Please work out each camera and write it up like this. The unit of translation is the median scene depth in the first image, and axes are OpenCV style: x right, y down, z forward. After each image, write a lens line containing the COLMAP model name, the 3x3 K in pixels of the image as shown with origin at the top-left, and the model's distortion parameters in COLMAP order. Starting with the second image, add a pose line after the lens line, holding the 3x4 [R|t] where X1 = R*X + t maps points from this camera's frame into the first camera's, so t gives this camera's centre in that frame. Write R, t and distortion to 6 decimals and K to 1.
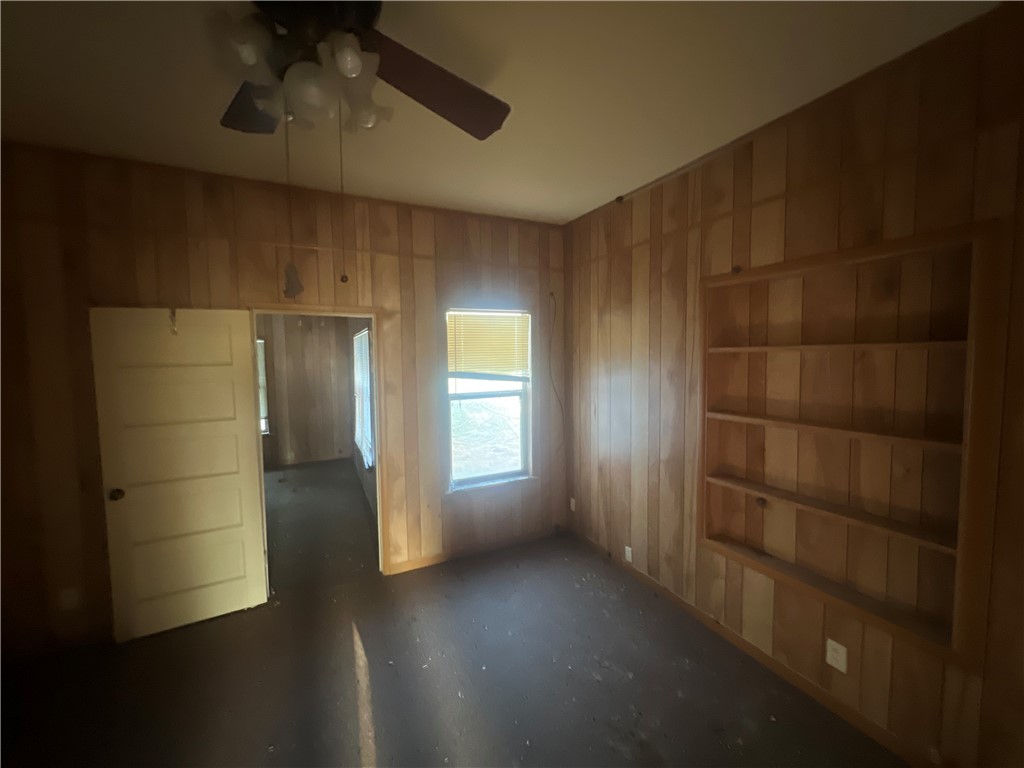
lens RADIAL K [[408.9, 0, 511.4], [0, 408.9, 382.1], [0, 0, 1]] dist [-0.007297, 0.001928]
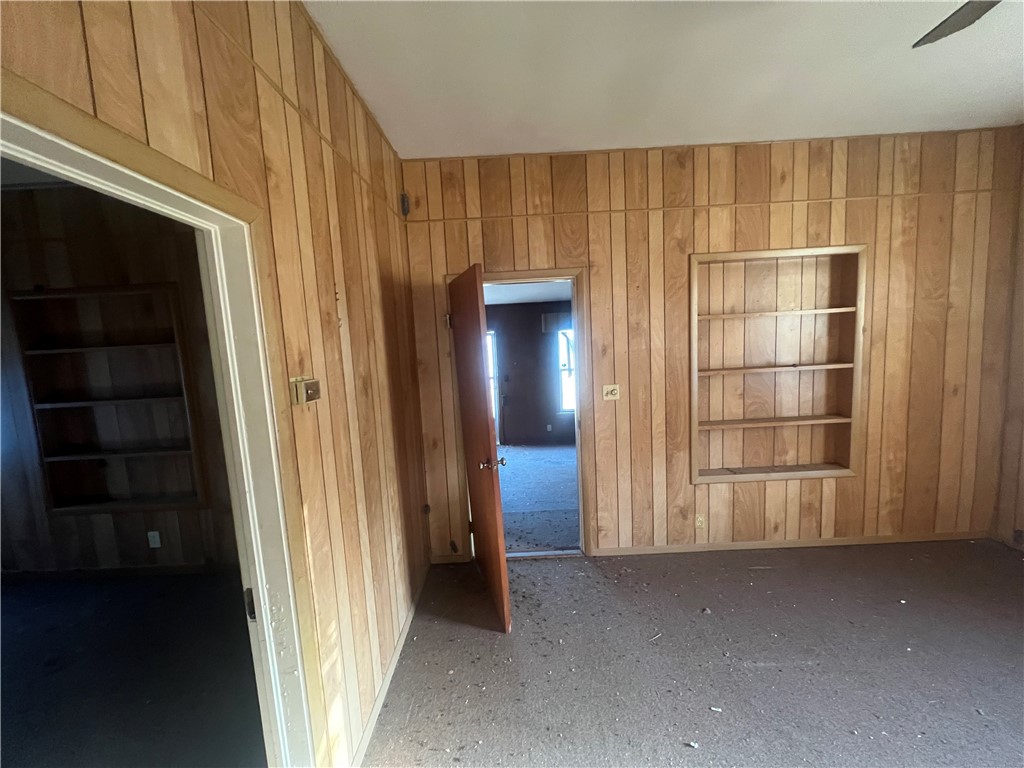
lens RADIAL K [[408.3, 0, 505.1], [0, 408.3, 381.5], [0, 0, 1]] dist [-0.004680, 0.001169]
pose [[0.449047, -0.104432, 0.887384, 0.046647], [0.101305, 0.992693, 0.065561, 0.065860], [-0.887747, 0.060456, 0.456345, -0.742769]]
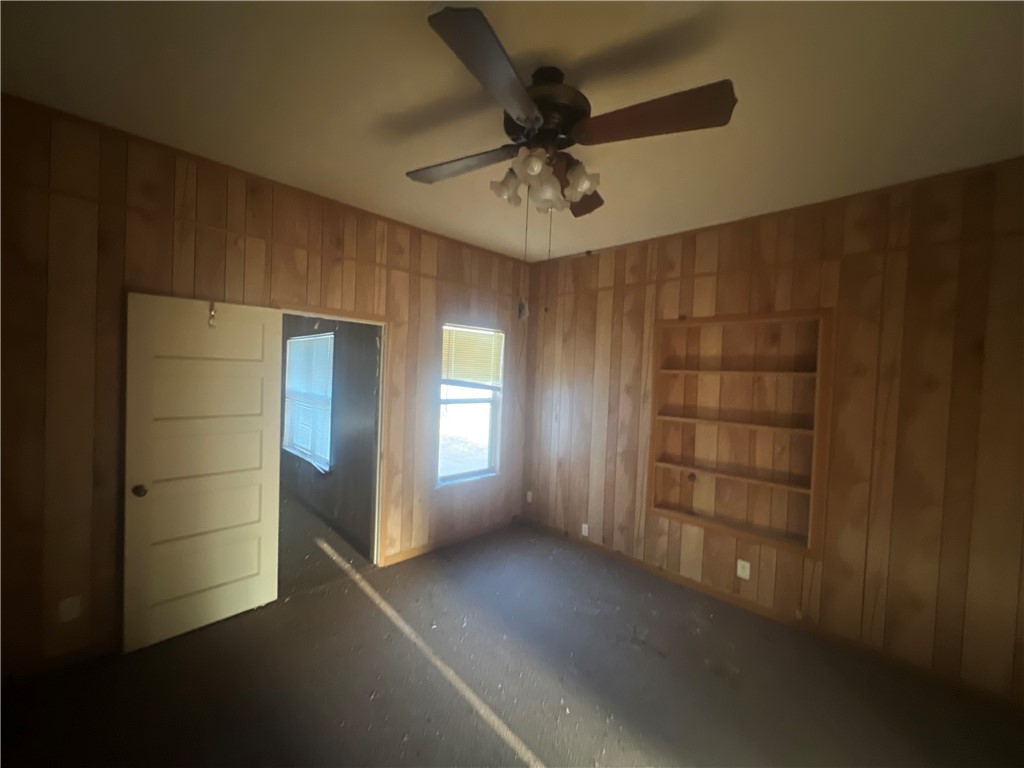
lens RADIAL K [[408.9, 0, 511.8], [0, 408.9, 382.9], [0, 0, 1]] dist [-0.007297, 0.001928]
pose [[0.947498, 0.042512, 0.316924, -0.429336], [-0.029850, 0.998554, -0.044705, 0.038921], [-0.318366, 0.032898, 0.947397, -0.168371]]
